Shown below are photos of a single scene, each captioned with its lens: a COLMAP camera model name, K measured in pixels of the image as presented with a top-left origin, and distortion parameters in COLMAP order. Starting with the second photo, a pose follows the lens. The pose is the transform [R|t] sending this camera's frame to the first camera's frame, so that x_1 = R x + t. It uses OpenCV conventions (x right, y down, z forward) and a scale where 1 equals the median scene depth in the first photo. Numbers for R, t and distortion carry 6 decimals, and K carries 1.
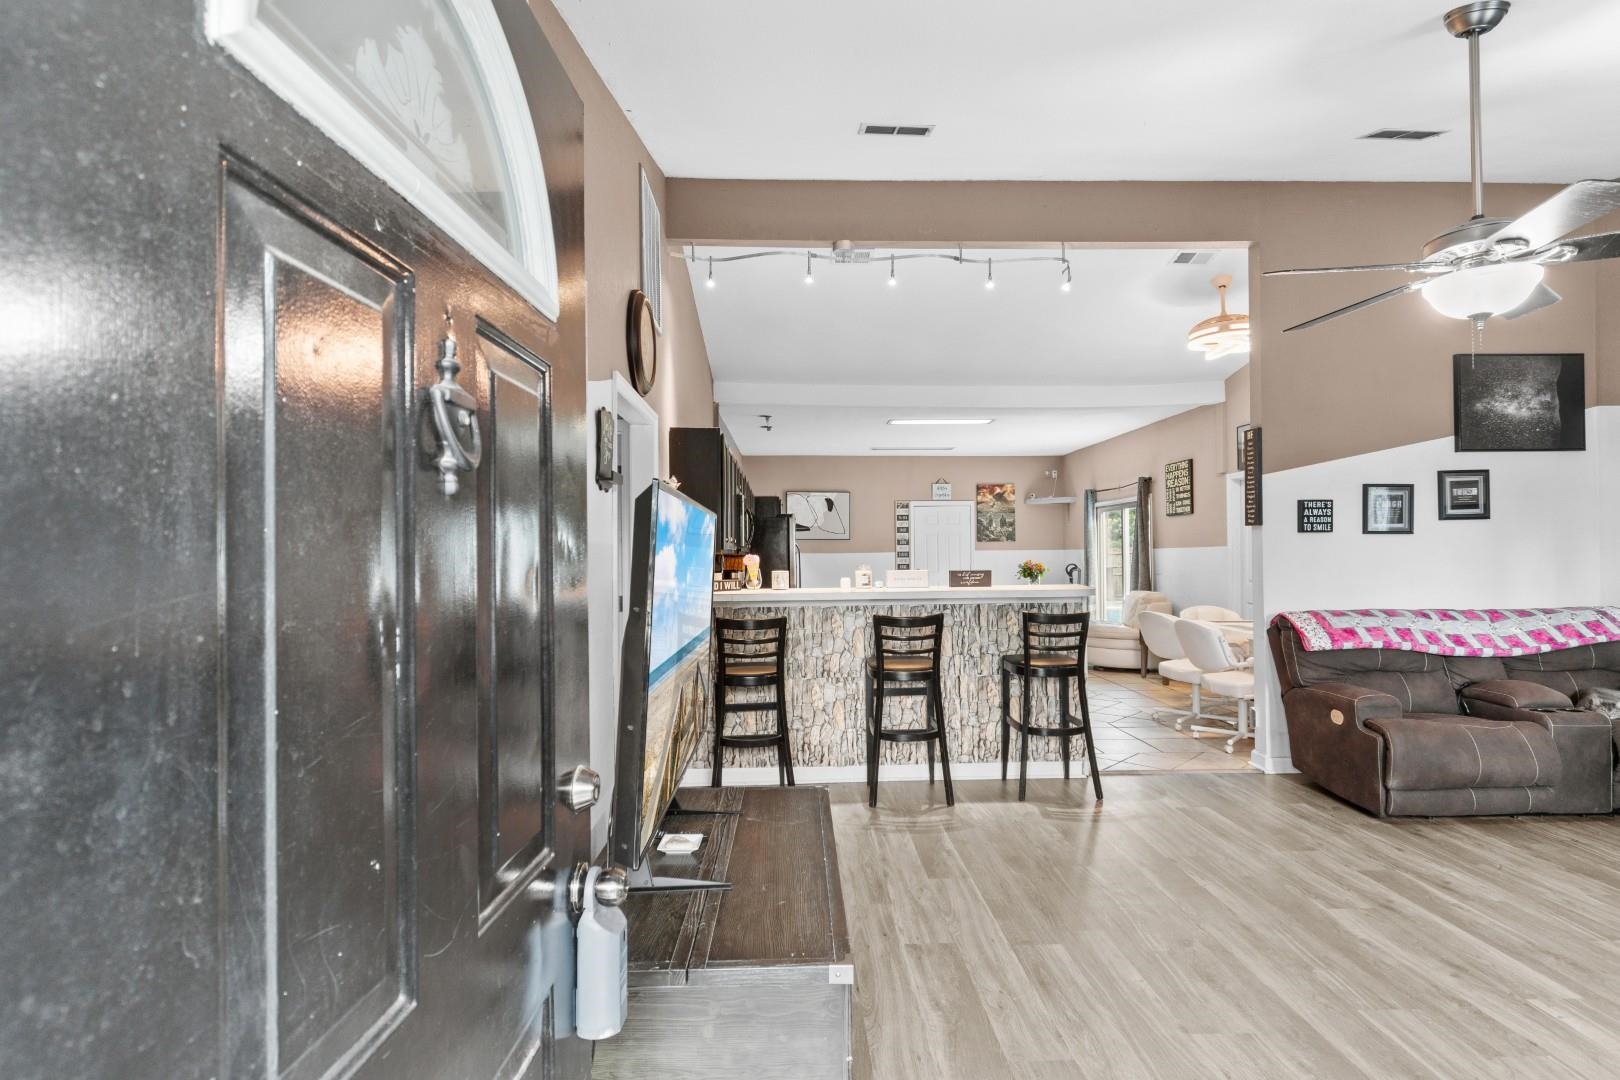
lens RADIAL K [[821.2, 0, 810.8], [0, 821.2, 535.3], [0, 0, 1]] dist [-0.002392, 0.000937]
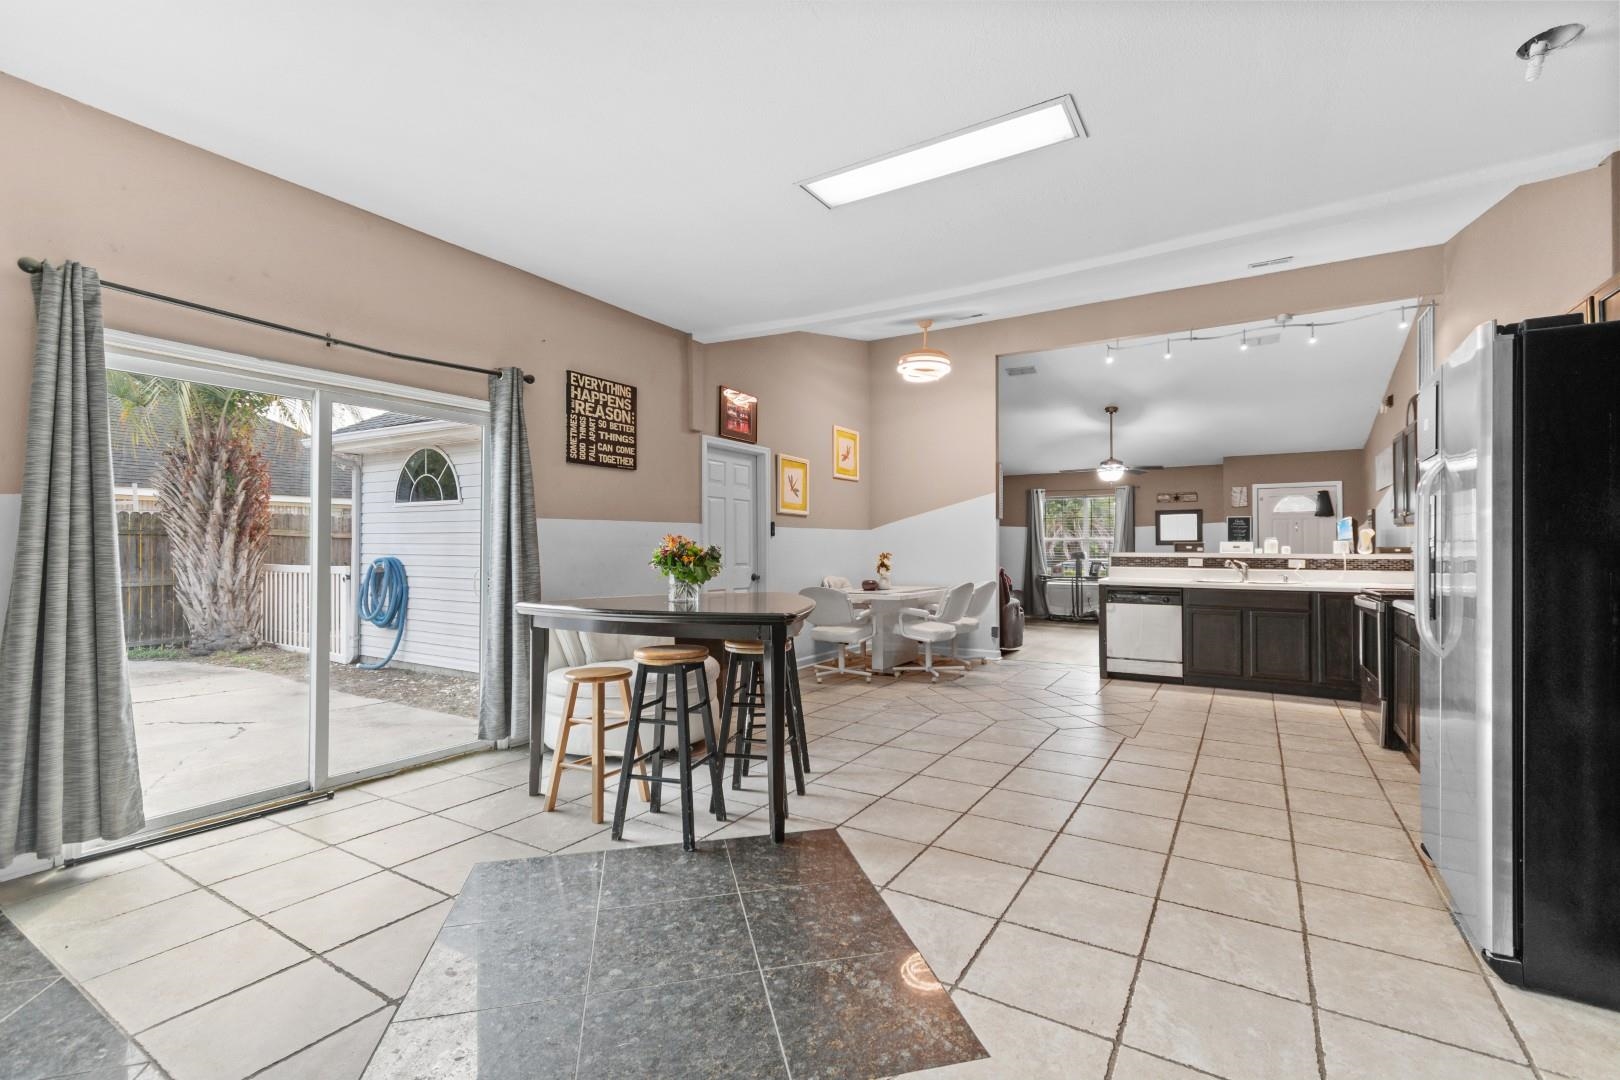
lens RADIAL K [[706.0, 0, 821.6], [0, 706.0, 540.4], [0, 0, 1]] dist [0.005280, -0.002115]
pose [[-0.842972, 0.013985, 0.537775, 0.062905], [-0.004800, 0.999427, -0.033513, 0.085930], [-0.537935, -0.030832, -0.842422, 2.474457]]
